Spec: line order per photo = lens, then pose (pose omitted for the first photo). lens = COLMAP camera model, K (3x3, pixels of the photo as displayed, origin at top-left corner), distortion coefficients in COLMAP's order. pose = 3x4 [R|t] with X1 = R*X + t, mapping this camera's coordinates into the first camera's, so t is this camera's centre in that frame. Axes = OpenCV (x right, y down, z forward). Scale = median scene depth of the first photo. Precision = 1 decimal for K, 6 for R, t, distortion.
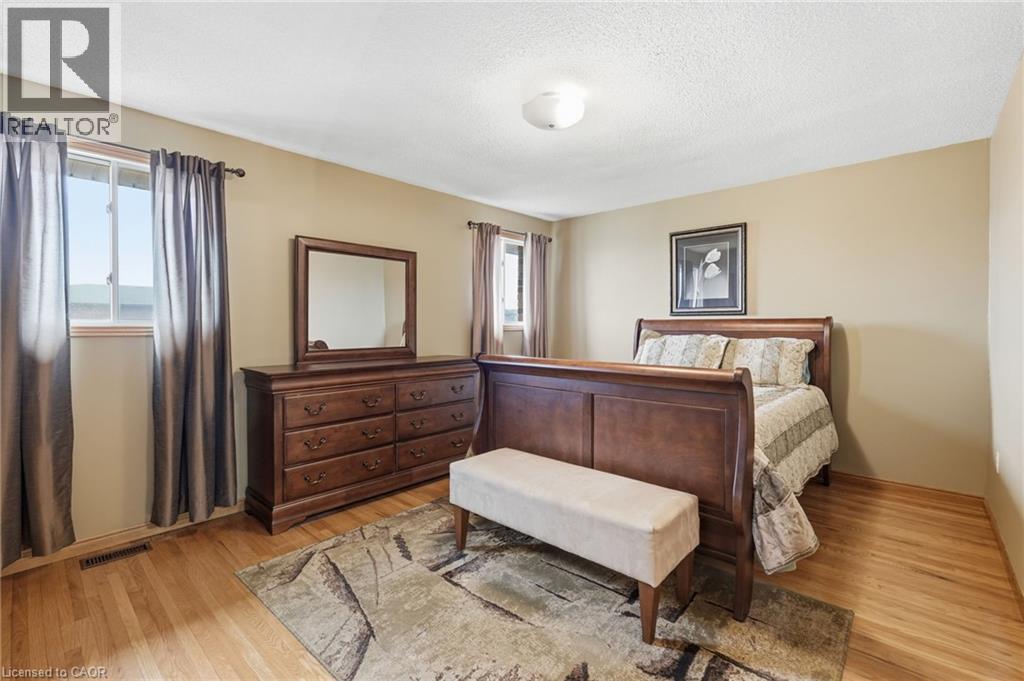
lens RADIAL K [[459.6, 0, 509.7], [0, 459.6, 334.0], [0, 0, 1]] dist [-0.008818, 0.001532]
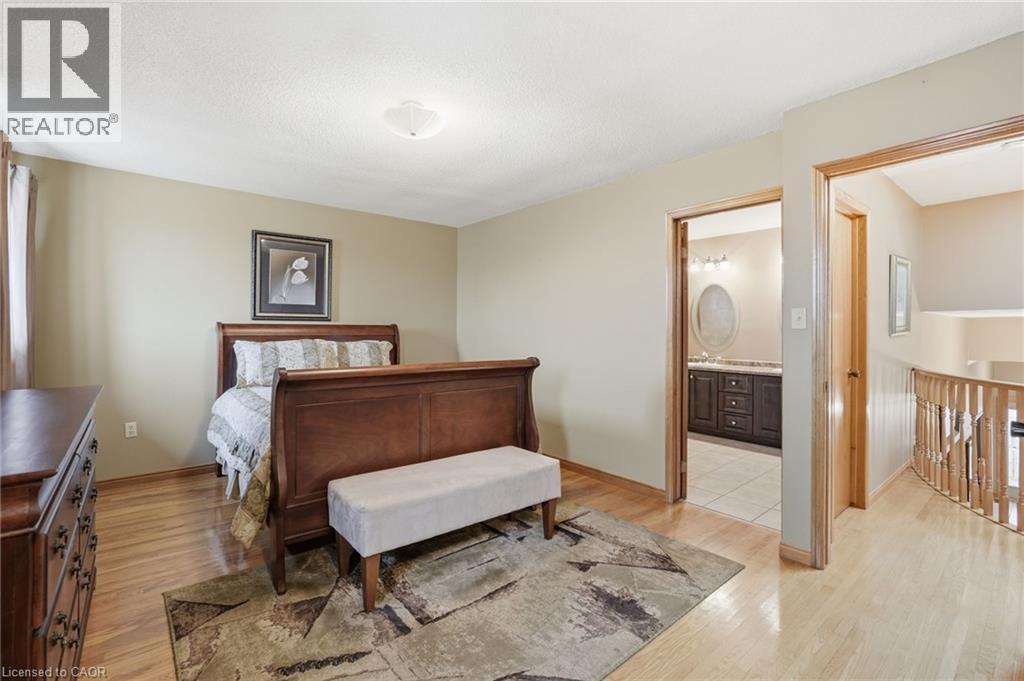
lens RADIAL K [[459.6, 0, 511.4], [0, 459.6, 335.1], [0, 0, 1]] dist [-0.008818, 0.001532]
pose [[0.129813, -0.008312, 0.991504, -0.891735], [0.012446, 0.999900, 0.006753, -0.014941], [-0.991460, 0.011463, 0.129904, 0.664117]]
